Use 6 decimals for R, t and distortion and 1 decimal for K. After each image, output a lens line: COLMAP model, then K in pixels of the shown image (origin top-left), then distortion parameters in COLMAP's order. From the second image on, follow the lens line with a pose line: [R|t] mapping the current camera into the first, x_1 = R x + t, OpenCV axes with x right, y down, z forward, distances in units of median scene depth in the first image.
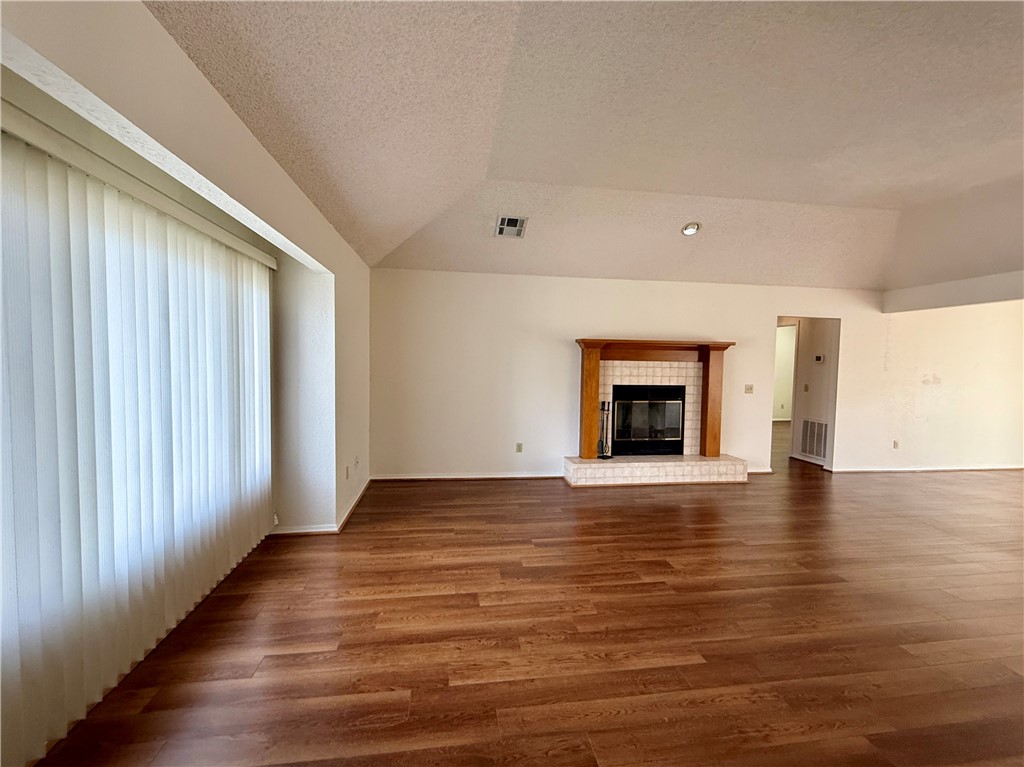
lens RADIAL K [[408.9, 0, 509.9], [0, 408.9, 382.9], [0, 0, 1]] dist [-0.001138, 0.000224]
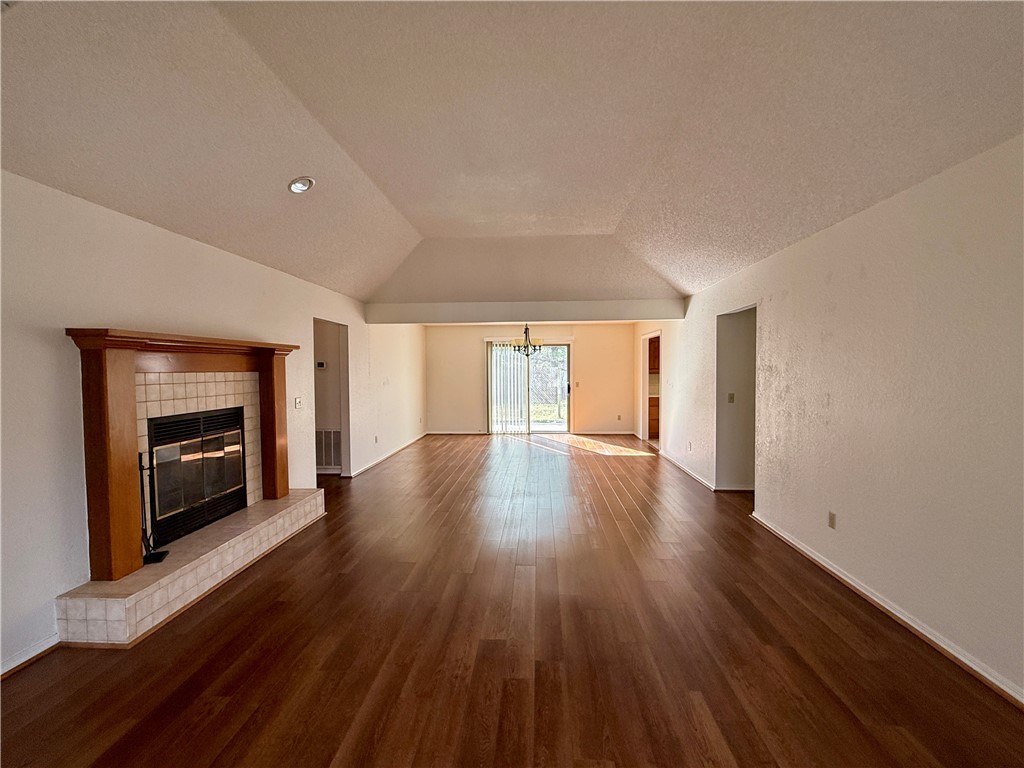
lens RADIAL K [[445.3, 0, 510.2], [0, 445.3, 384.3], [0, 0, 1]] dist [-0.004024, -0.000409]
pose [[0.227047, -0.052575, 0.972464, -0.200382], [0.065533, 0.997103, 0.038607, -0.030851], [-0.971676, 0.054963, 0.229835, 0.402988]]
